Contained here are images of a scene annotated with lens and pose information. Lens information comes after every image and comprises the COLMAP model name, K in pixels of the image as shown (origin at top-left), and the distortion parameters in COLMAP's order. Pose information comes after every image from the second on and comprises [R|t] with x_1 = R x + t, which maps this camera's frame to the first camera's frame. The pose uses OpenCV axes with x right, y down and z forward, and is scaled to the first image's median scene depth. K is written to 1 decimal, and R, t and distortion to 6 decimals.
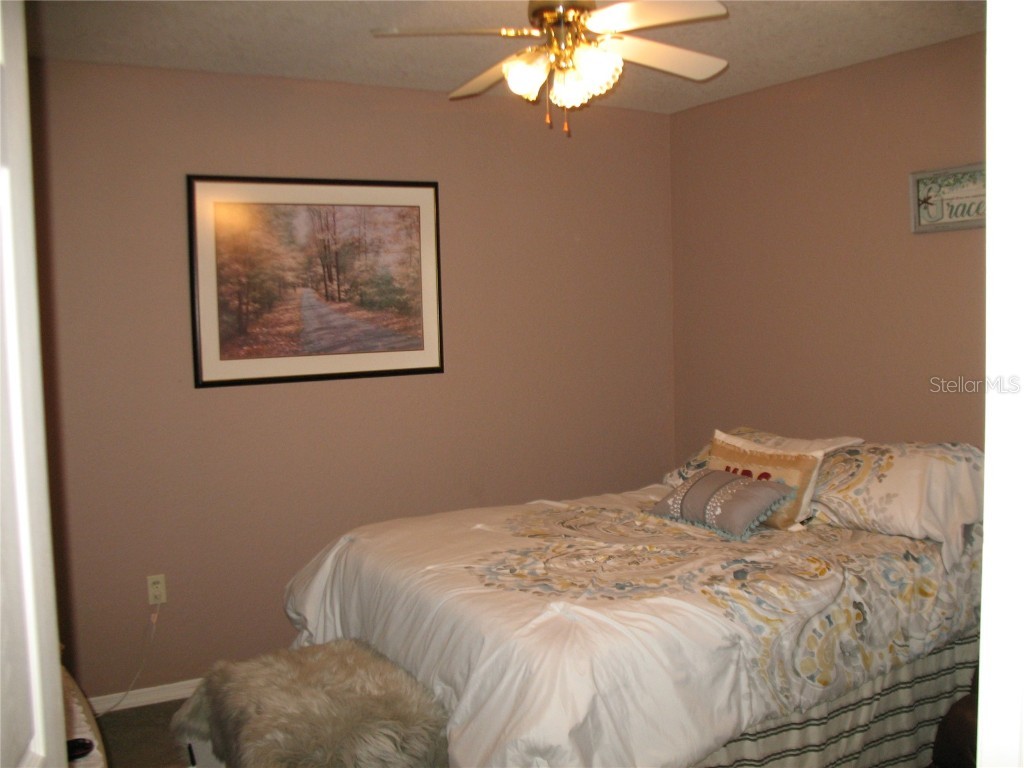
lens RADIAL K [[1055.4, 0, 517.3], [0, 1055.4, 384.3], [0, 0, 1]] dist [-0.188372, 0.210562]
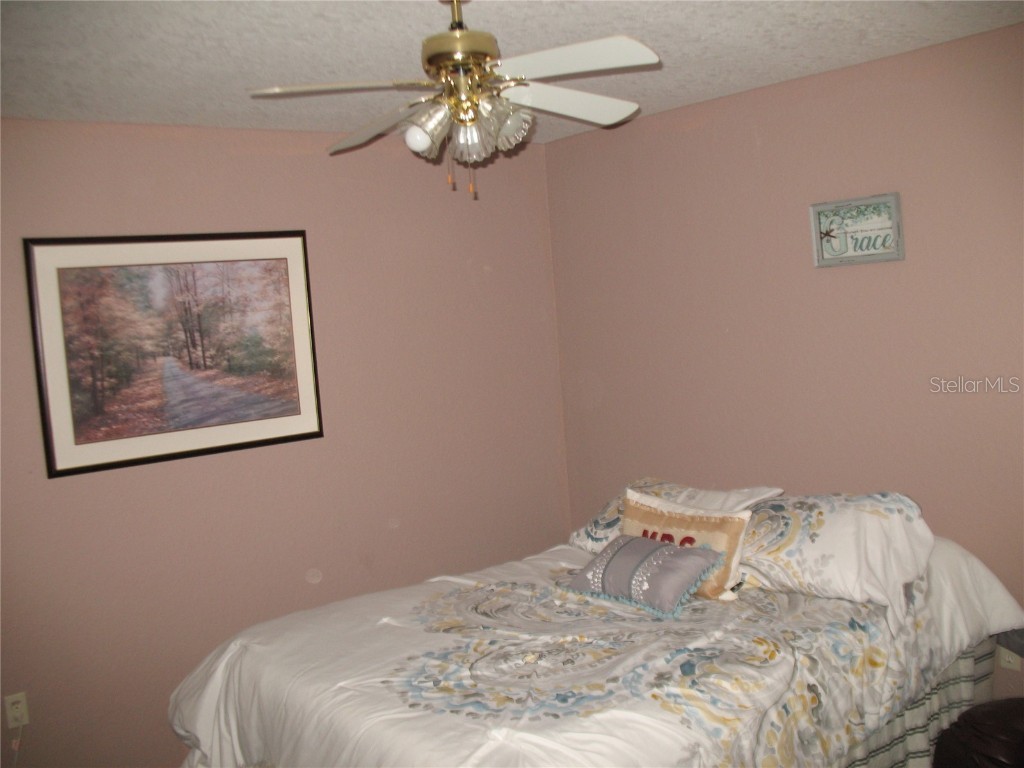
lens RADIAL K [[1055.4, 0, 517.3], [0, 1055.4, 384.3], [0, 0, 1]] dist [-0.188372, 0.210562]
pose [[0.988047, -0.059454, 0.142230, -0.040309], [0.060209, 0.998185, -0.001010, -0.061540], [-0.141912, 0.009561, 0.989833, 0.092574]]
